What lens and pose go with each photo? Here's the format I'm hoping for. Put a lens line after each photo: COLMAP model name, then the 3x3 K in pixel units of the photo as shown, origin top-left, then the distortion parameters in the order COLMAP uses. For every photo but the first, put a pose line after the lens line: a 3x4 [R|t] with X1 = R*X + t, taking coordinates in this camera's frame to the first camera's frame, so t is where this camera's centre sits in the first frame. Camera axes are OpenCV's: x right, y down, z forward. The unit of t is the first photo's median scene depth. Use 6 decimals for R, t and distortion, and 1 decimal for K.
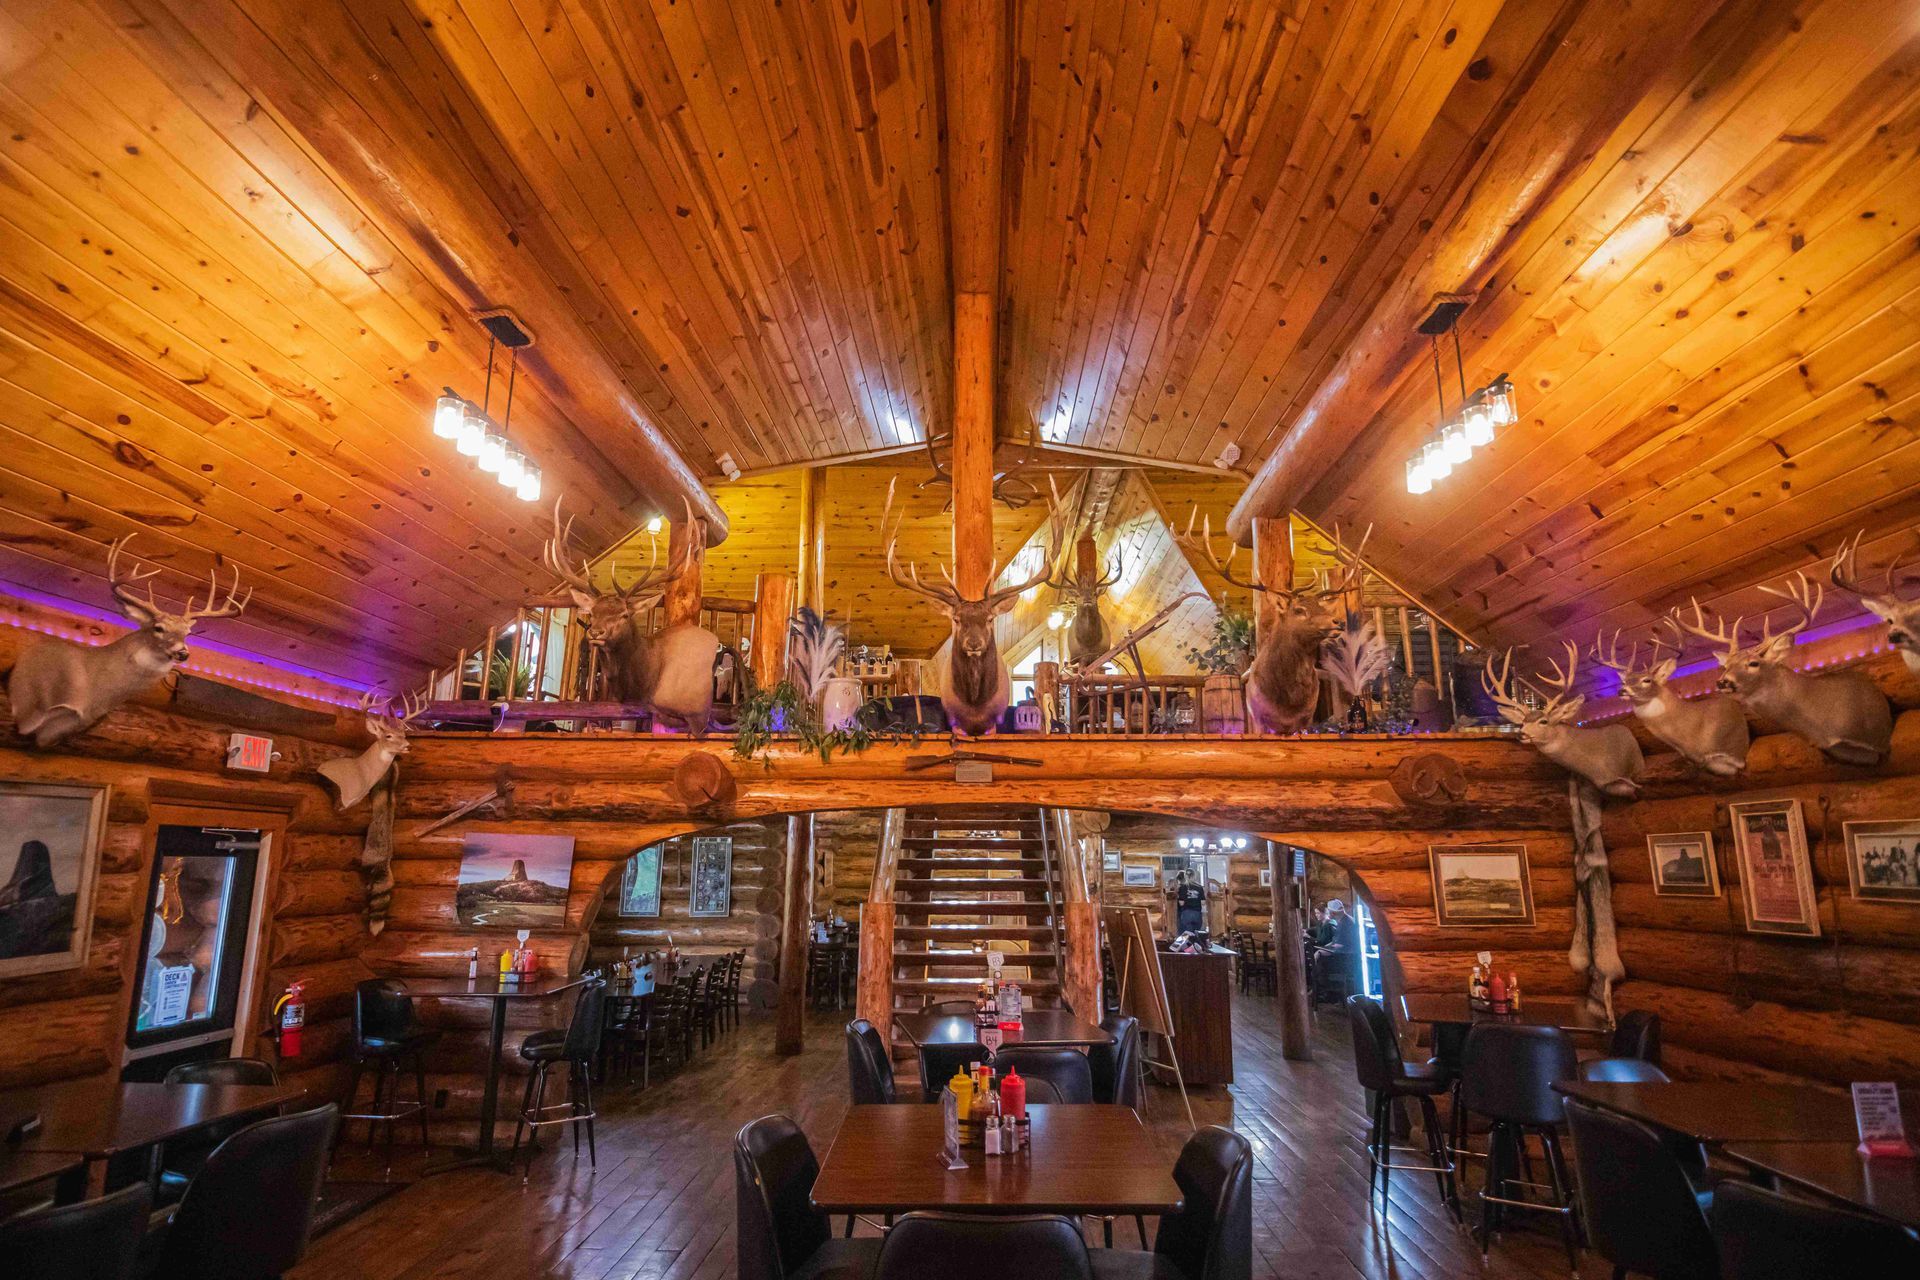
lens RADIAL K [[918.8, 0, 932.3], [0, 918.8, 672.7], [0, 0, 1]] dist [0.039933, -0.039069]
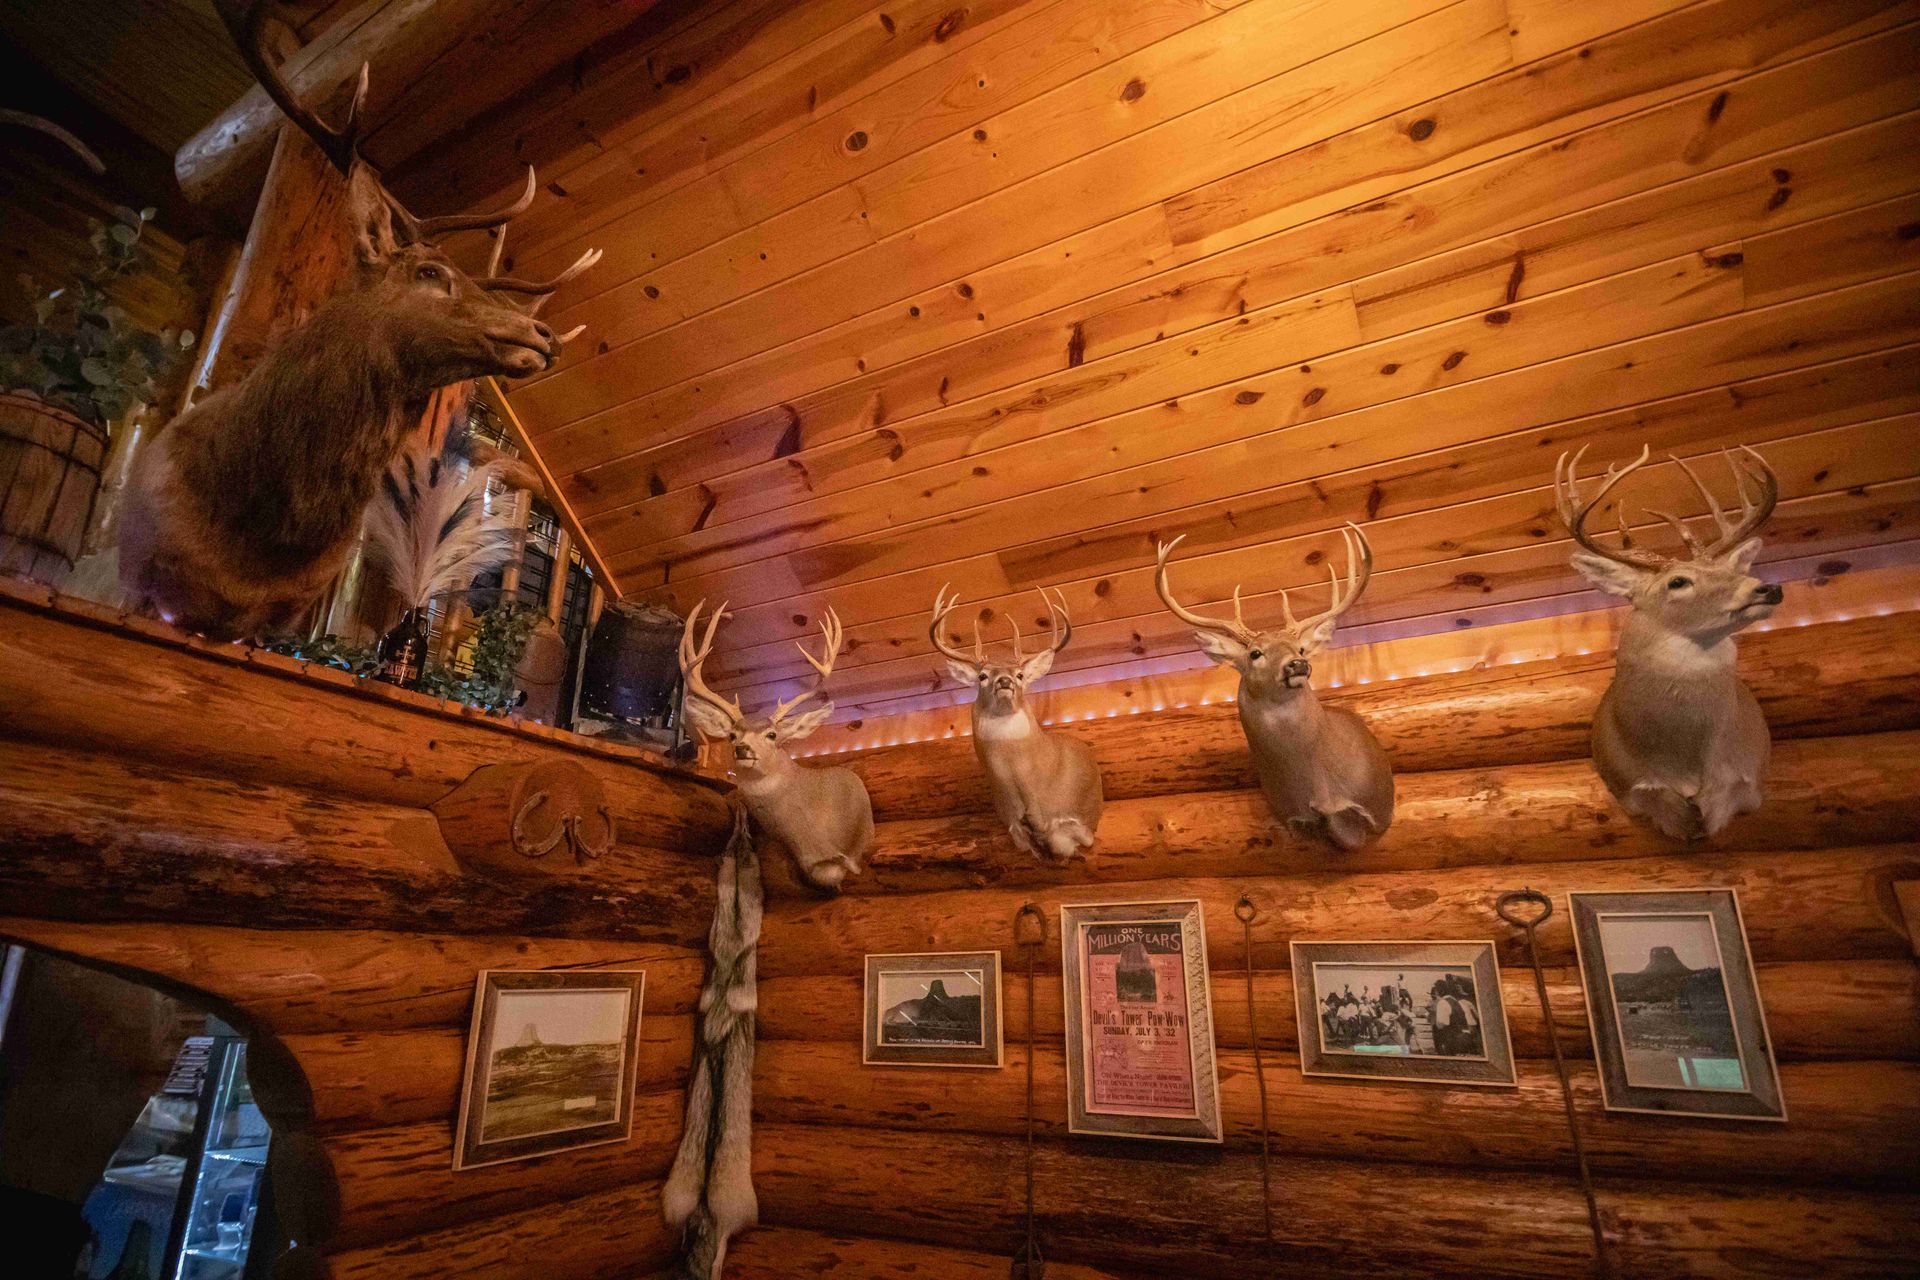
lens RADIAL K [[918.8, 0, 932.3], [0, 918.8, 672.7], [0, 0, 1]] dist [0.039933, -0.039069]
pose [[0.390938, 0.295749, 0.871608, 0.204355], [-0.179041, 0.953317, -0.243169, 0.125595], [-0.902836, -0.060990, 0.425639, 0.654204]]
